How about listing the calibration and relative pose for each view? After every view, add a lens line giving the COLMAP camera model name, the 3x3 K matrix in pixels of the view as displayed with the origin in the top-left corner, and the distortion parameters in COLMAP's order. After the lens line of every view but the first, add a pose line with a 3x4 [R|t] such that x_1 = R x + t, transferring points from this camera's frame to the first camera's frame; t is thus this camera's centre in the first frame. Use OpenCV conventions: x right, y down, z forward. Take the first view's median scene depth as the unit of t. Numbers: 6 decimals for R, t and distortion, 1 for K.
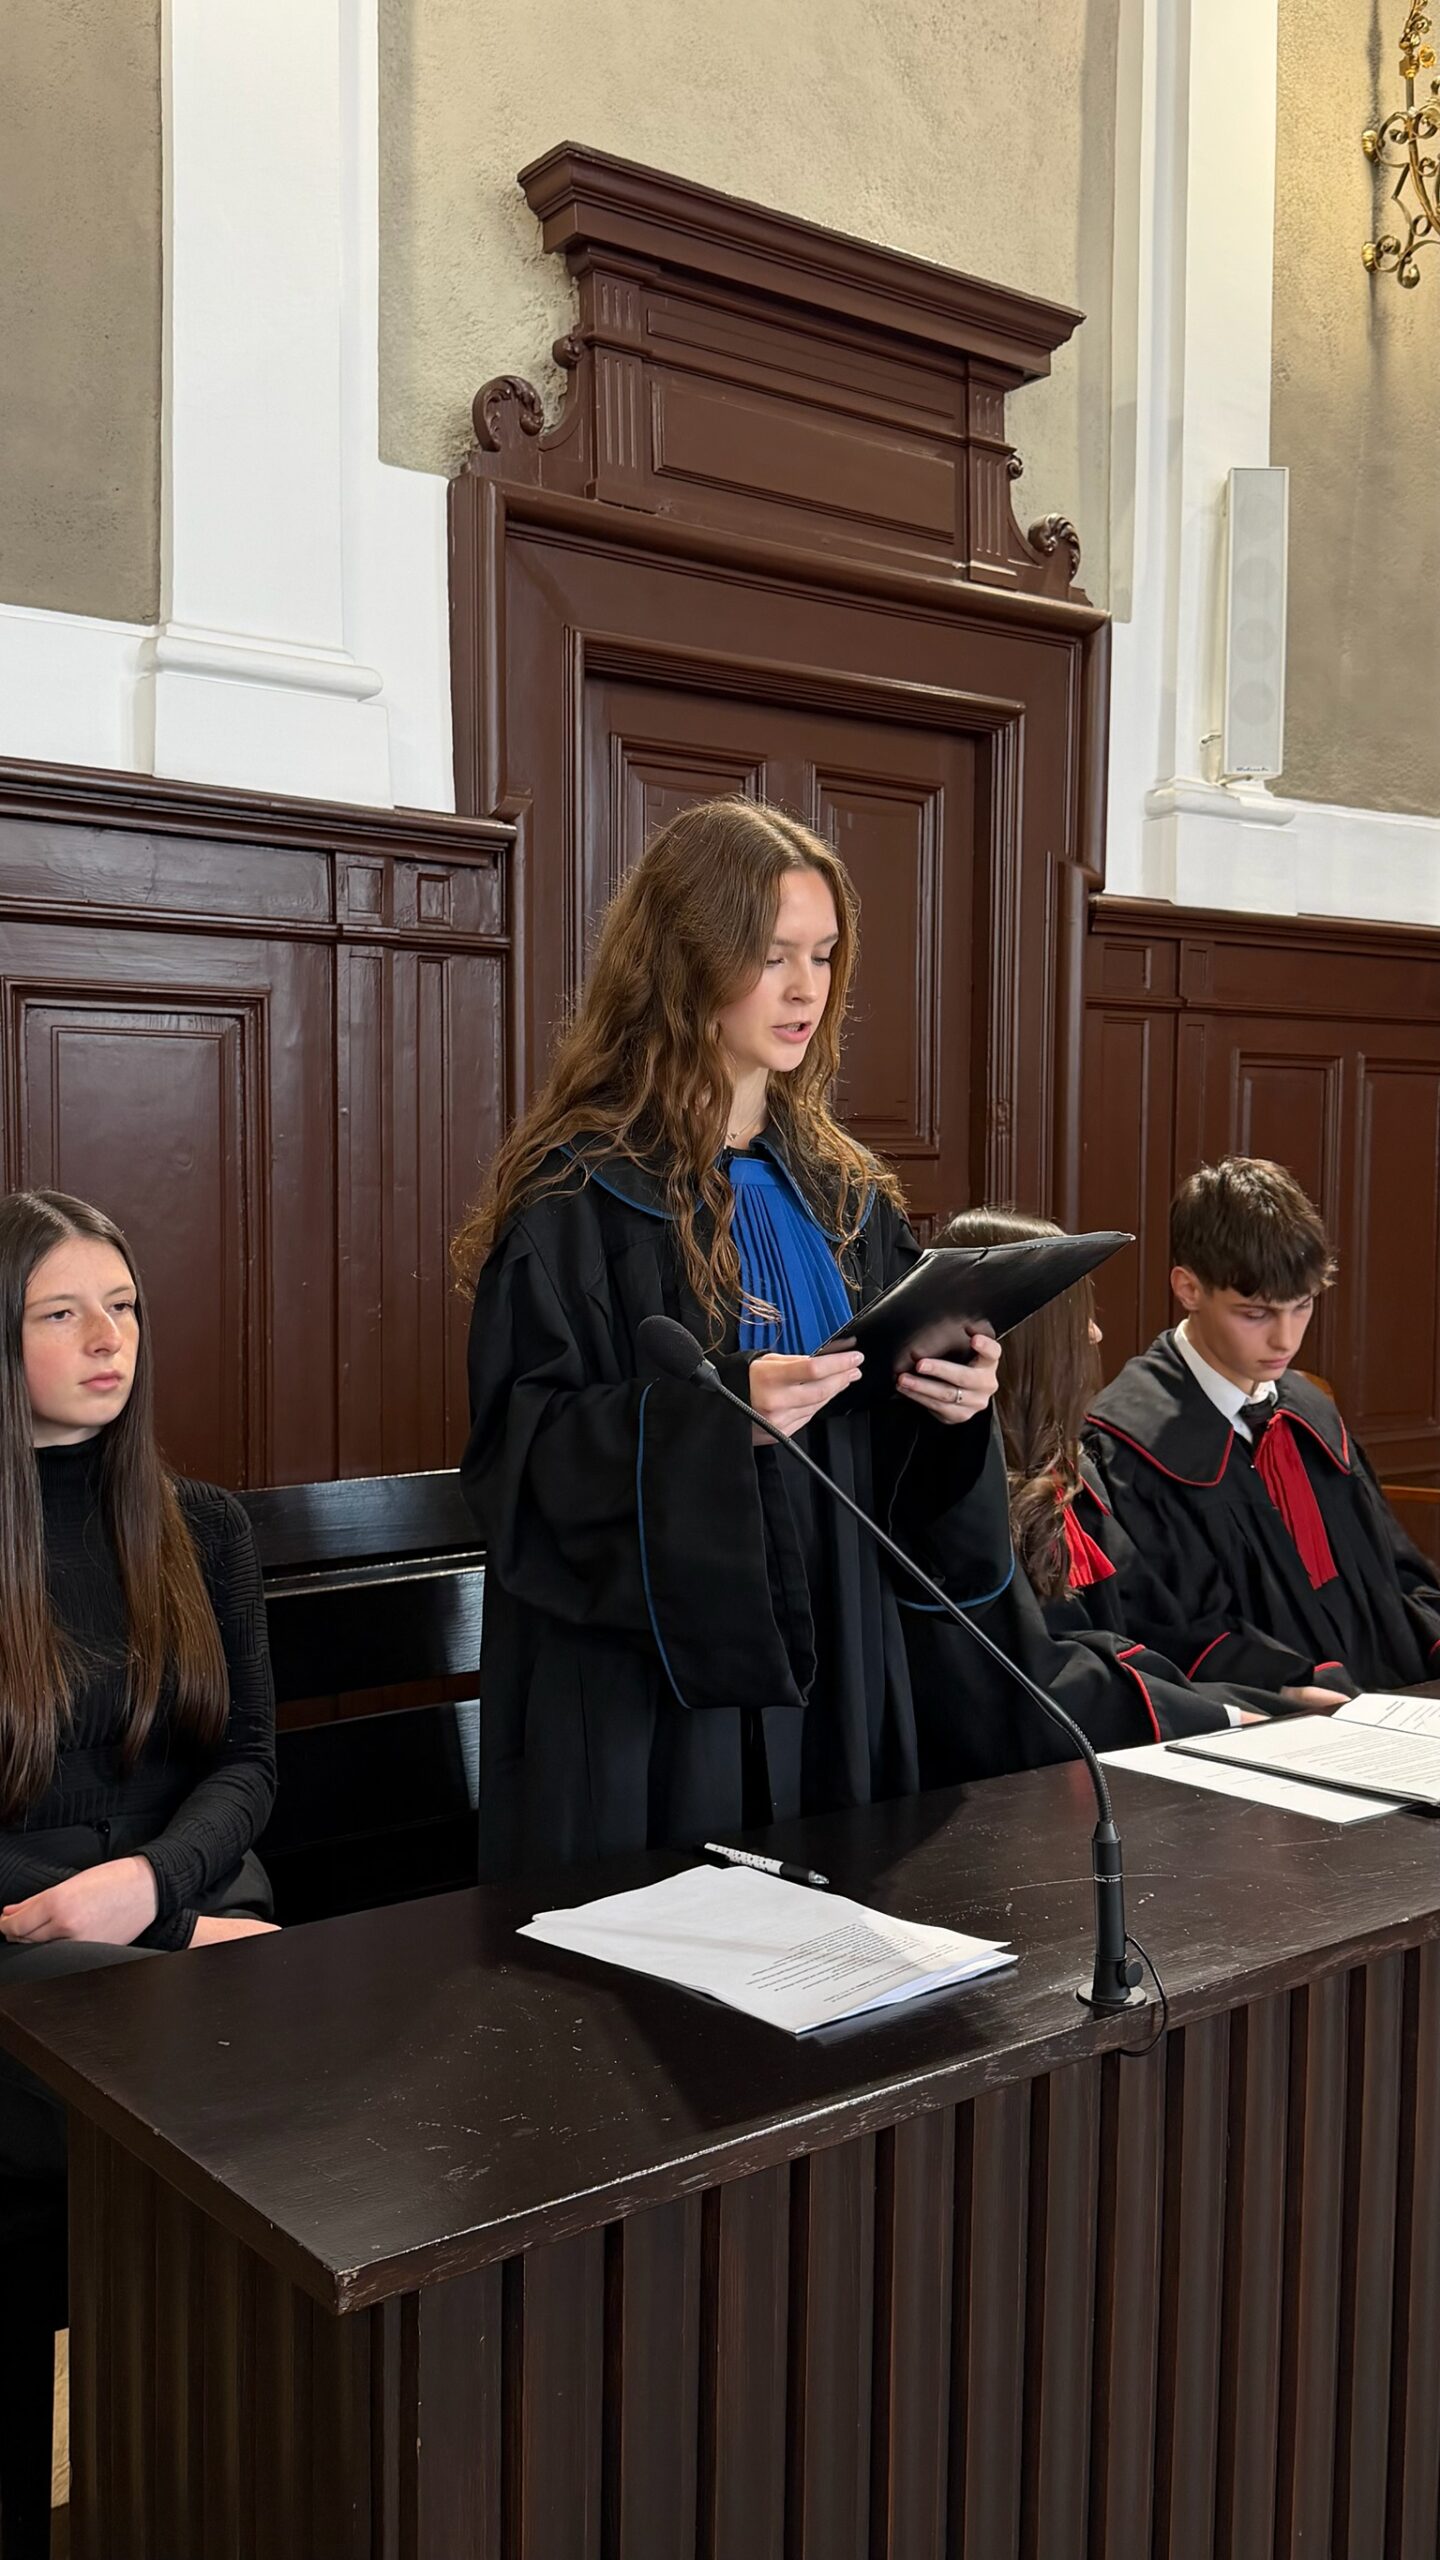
lens RADIAL K [[2350.6, 0, 710.5], [0, 2350.6, 1385.9], [0, 0, 1]] dist [-0.019974, 0.000000]
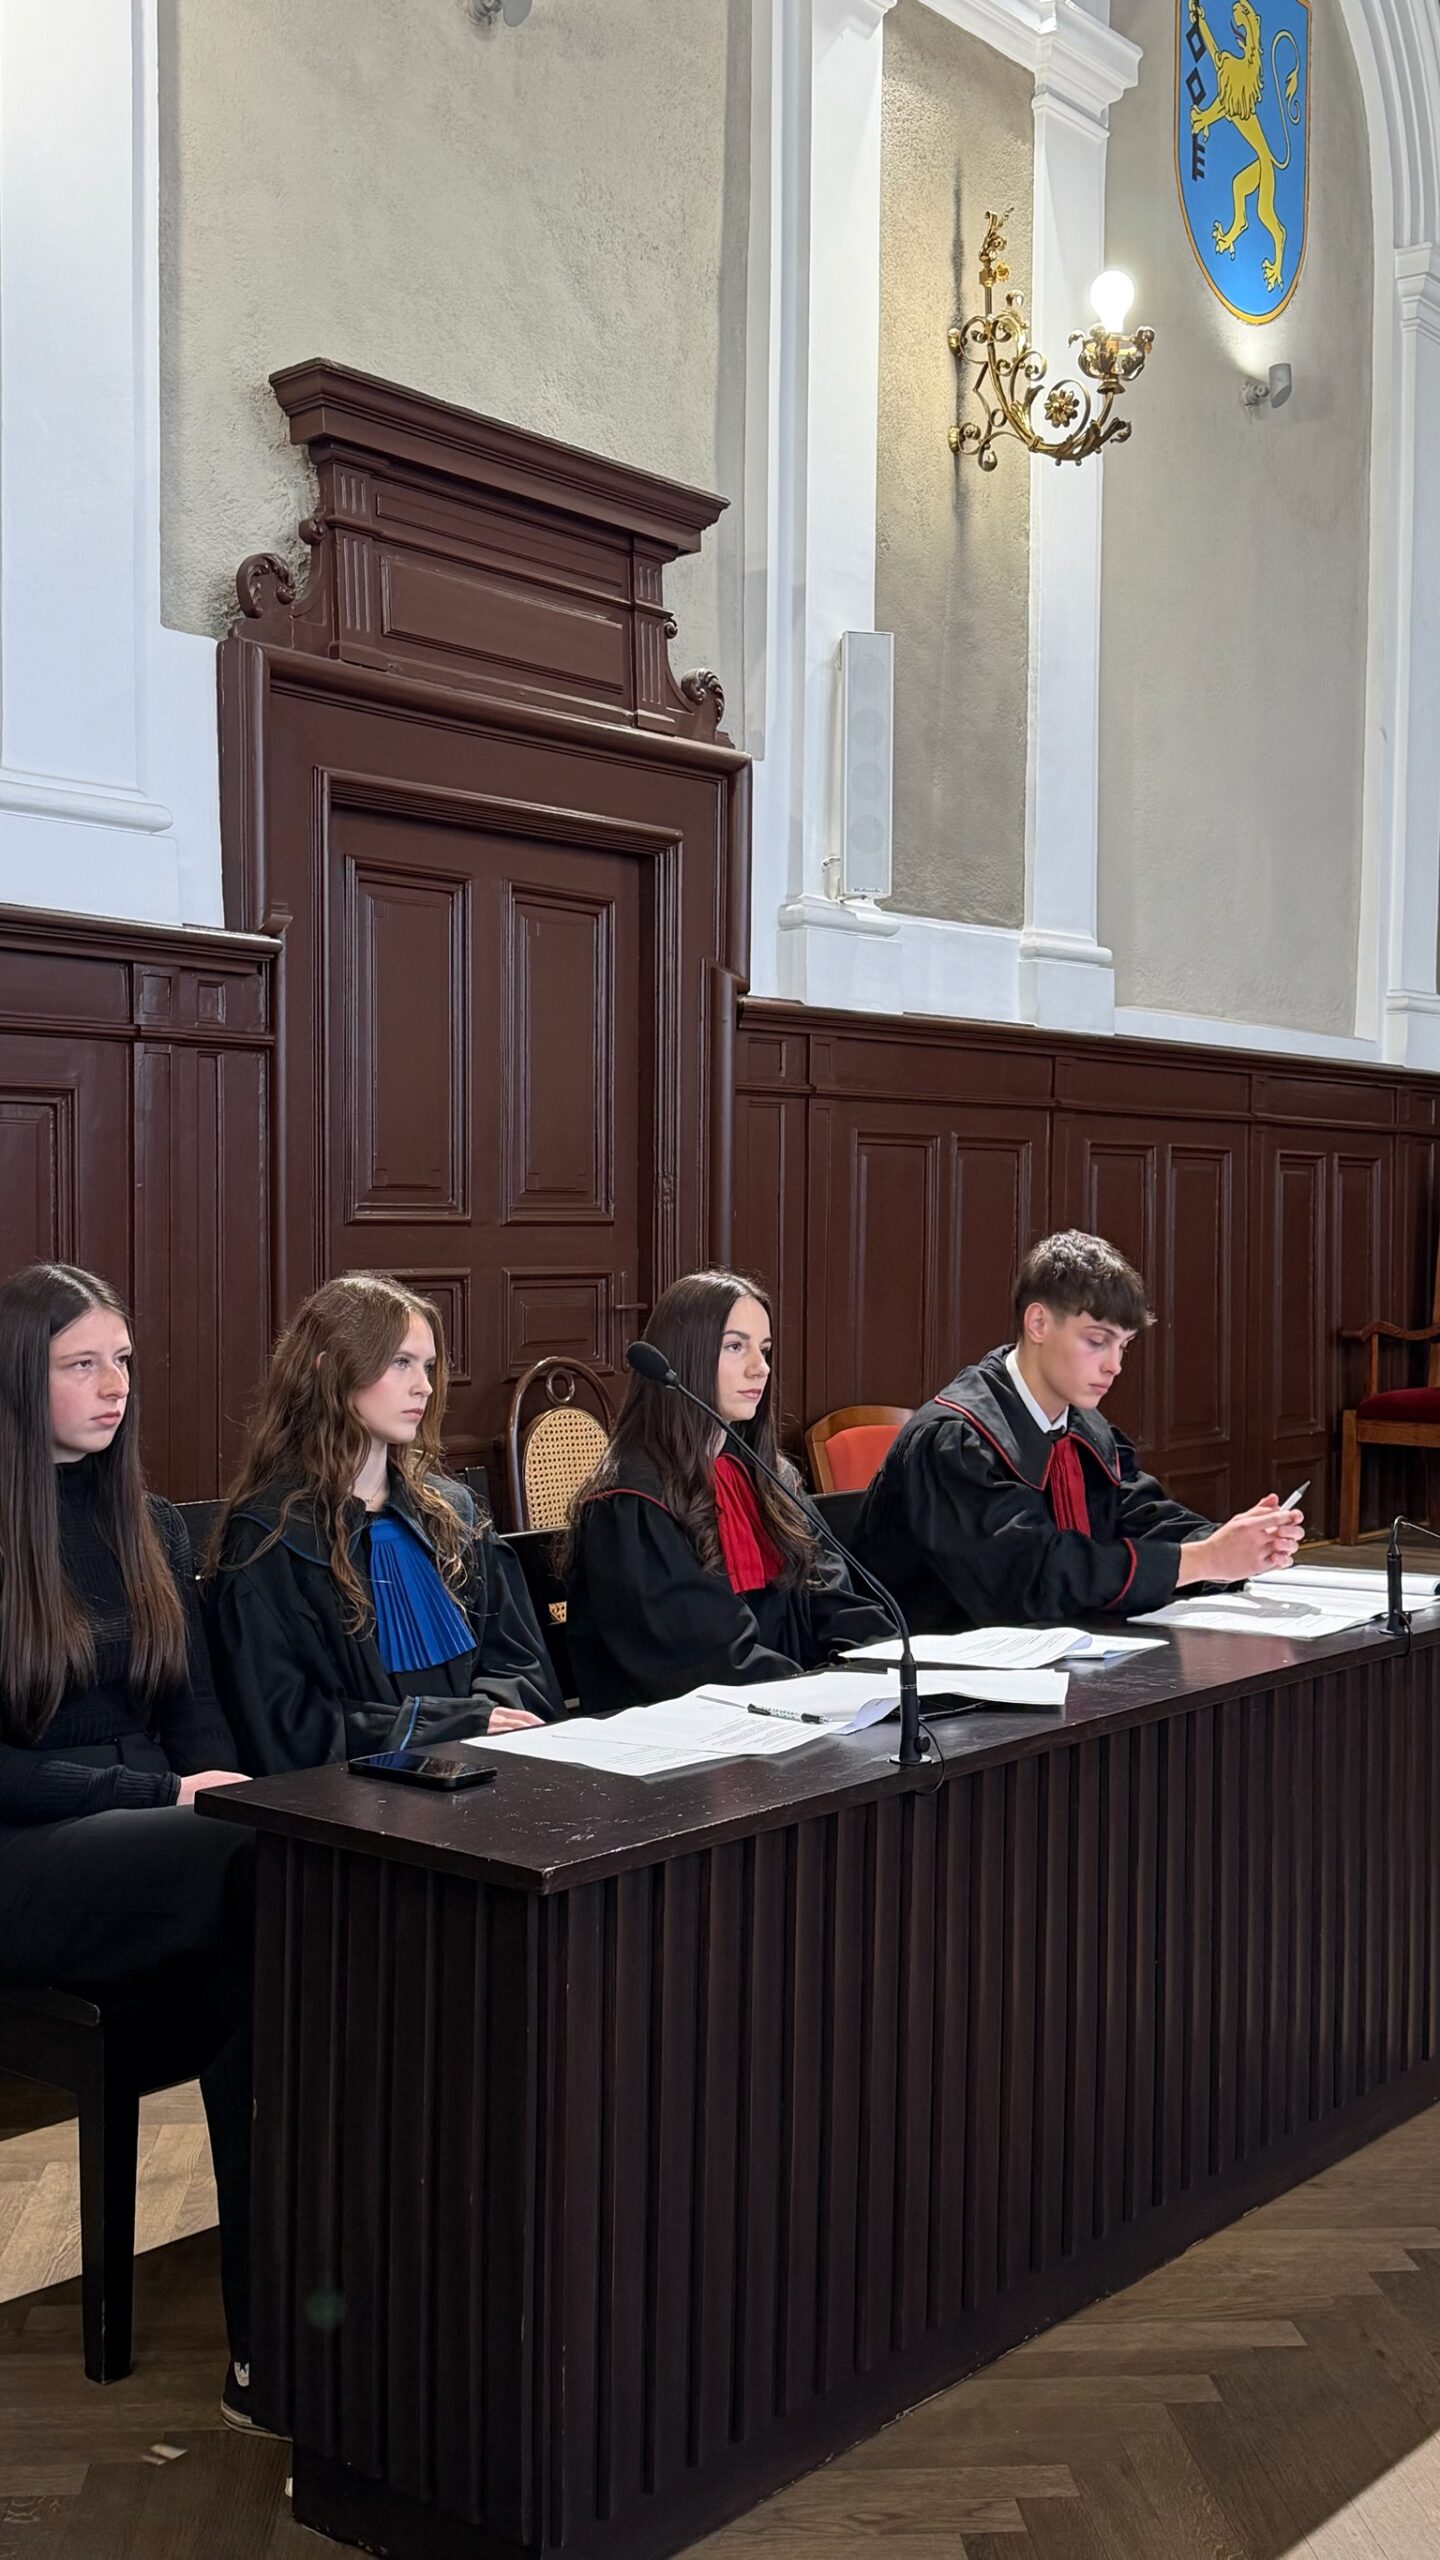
lens RADIAL K [[2585.5, 0, 738.7], [0, 2585.5, 1350.4], [0, 0, 1]] dist [0.041823, 0.000000]
pose [[0.976688, -0.004814, 0.214608, -0.115781], [0.011754, 0.999448, -0.031072, 0.005352], [-0.214340, 0.032870, 0.976206, -0.250726]]
